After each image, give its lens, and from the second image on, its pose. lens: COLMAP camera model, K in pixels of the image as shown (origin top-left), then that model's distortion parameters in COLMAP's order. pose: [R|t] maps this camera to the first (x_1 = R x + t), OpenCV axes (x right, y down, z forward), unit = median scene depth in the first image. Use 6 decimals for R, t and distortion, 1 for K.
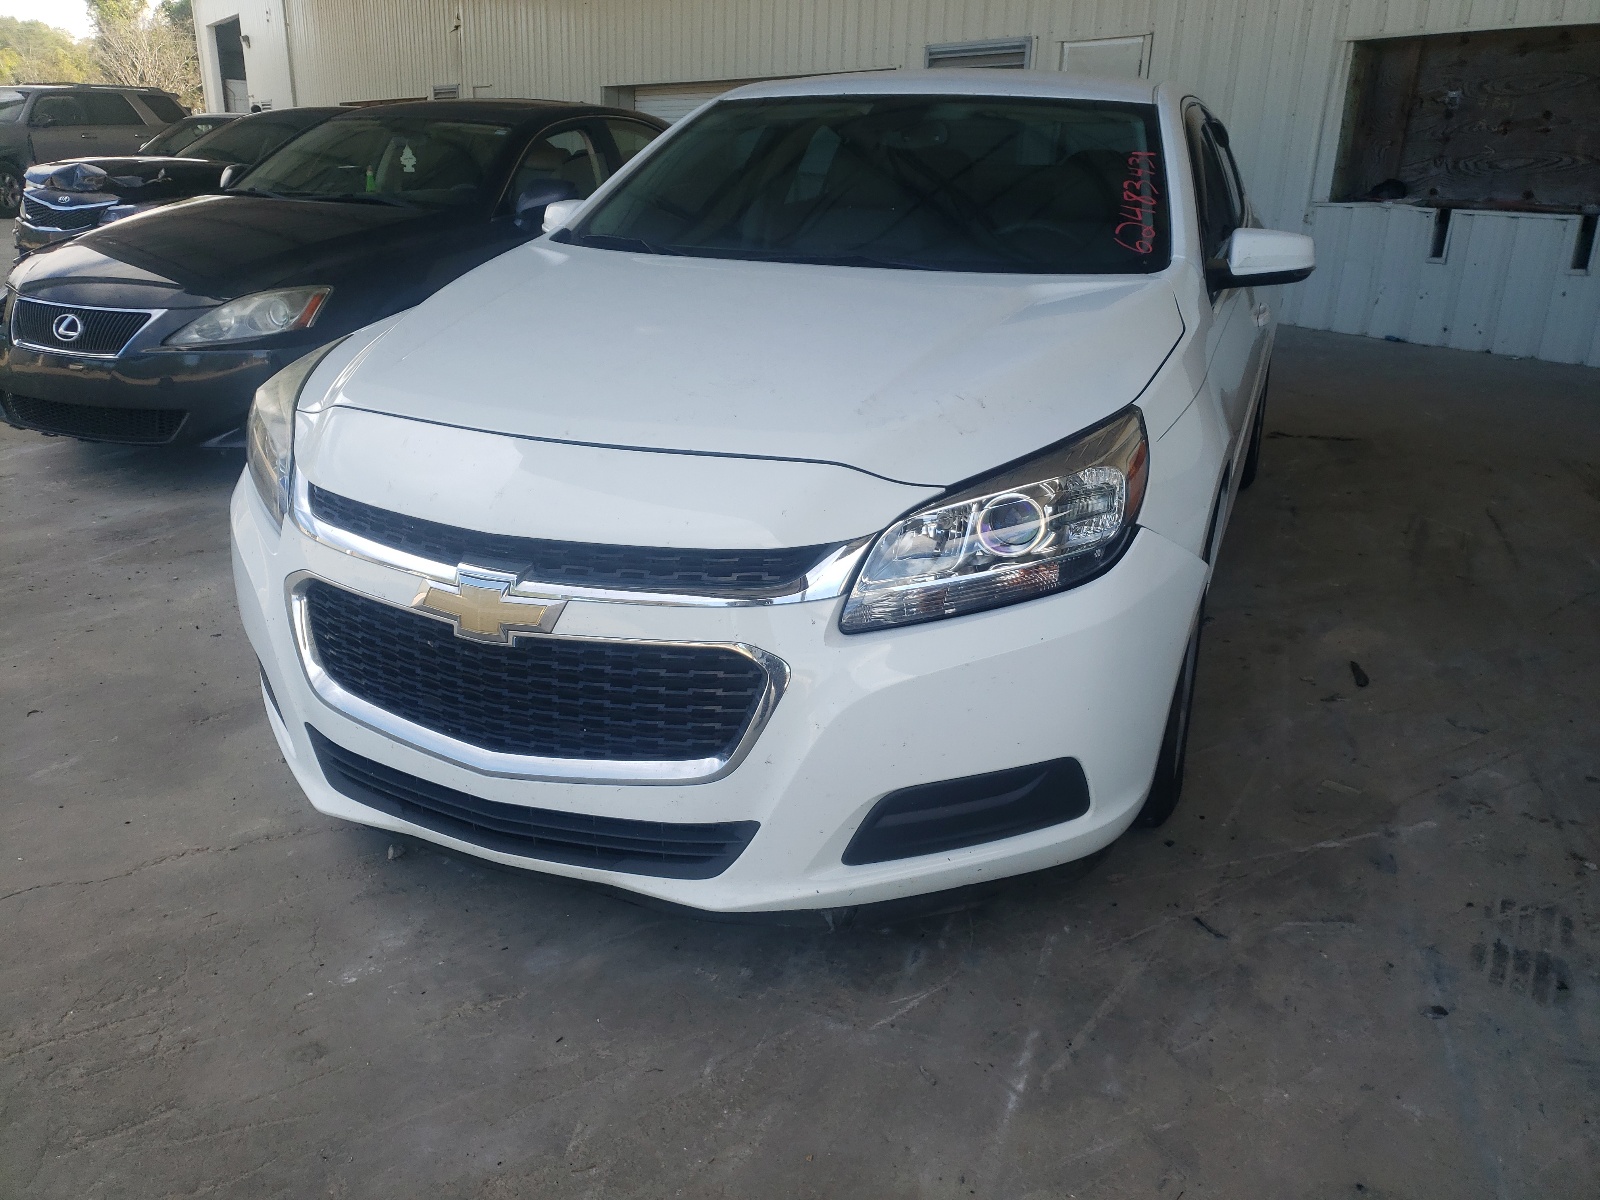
lens RADIAL K [[1205.5, 0, 801.6], [0, 1205.5, 557.8], [0, 0, 1]] dist [0.010639, 0.010300]
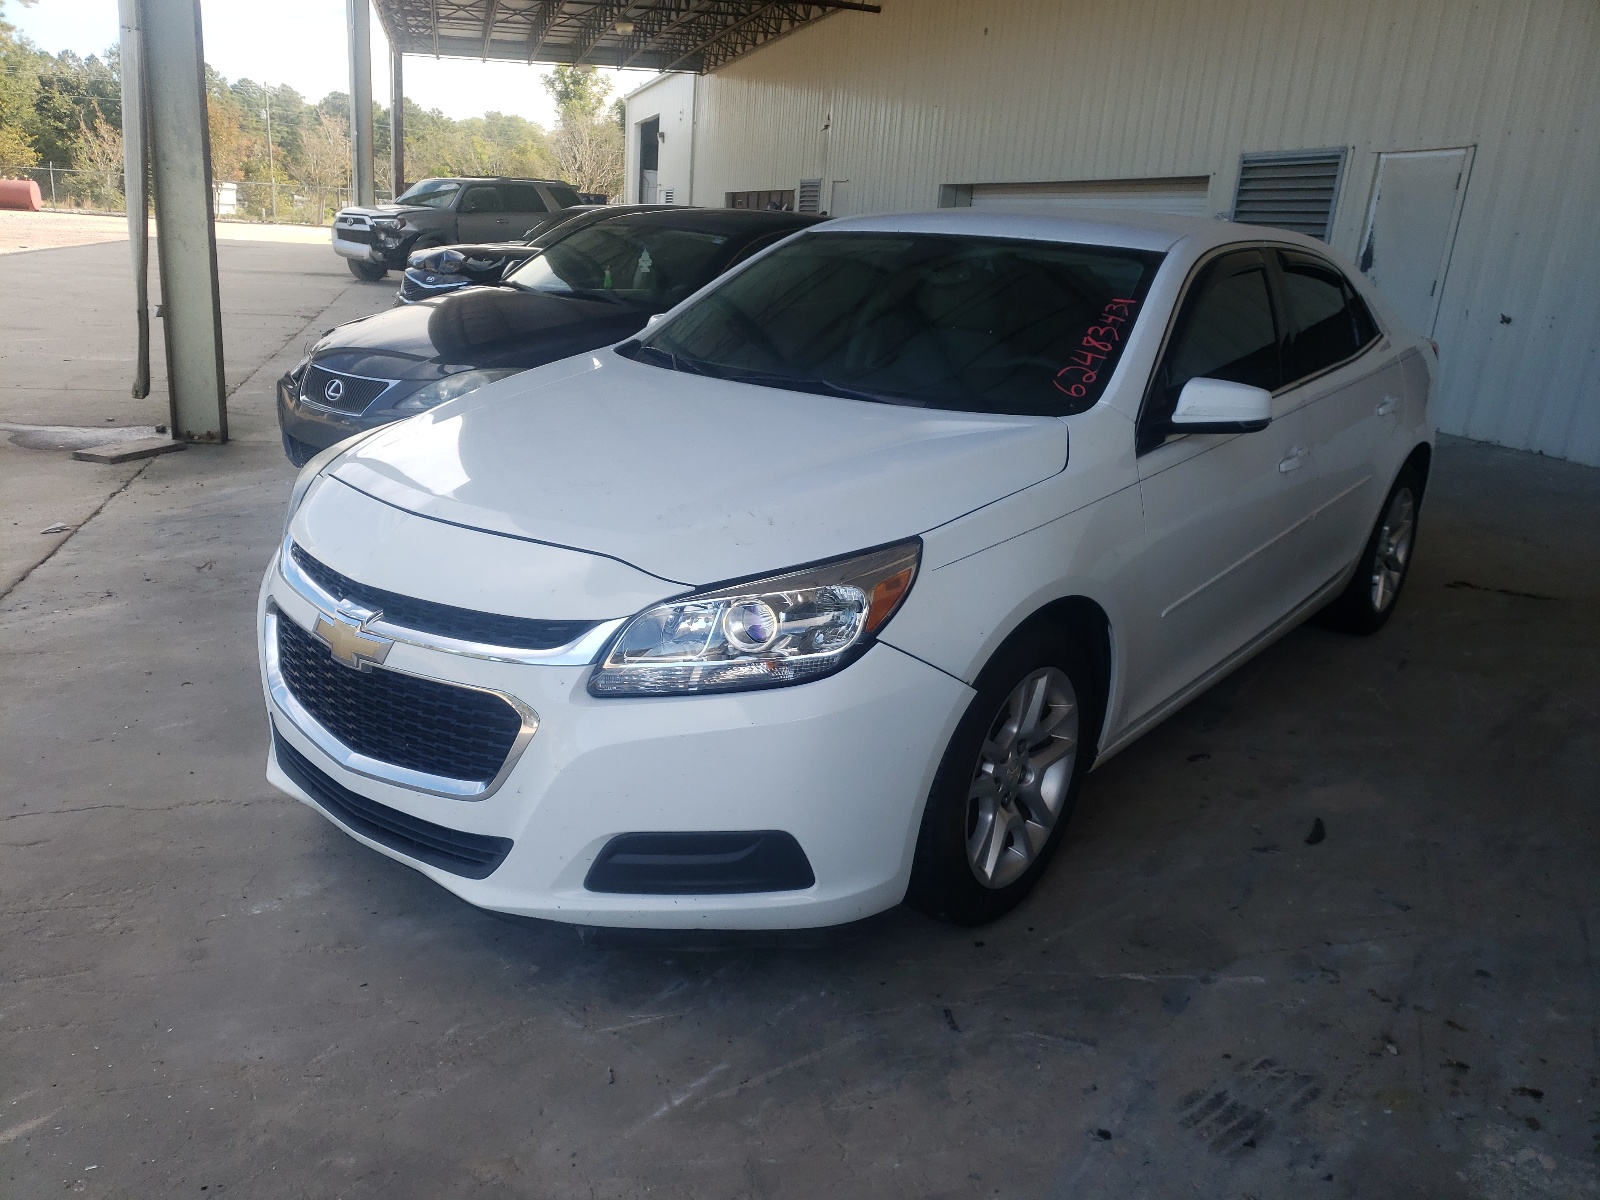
lens RADIAL K [[1192.8, 0, 800.0], [0, 1192.8, 600.0], [0, 0, 1]] dist [0.011349, 0.007857]
pose [[0.953046, 0.115784, -0.279817, 0.470930], [-0.124752, 0.992083, -0.014394, -0.036044], [0.275935, 0.048626, 0.959945, -0.085792]]
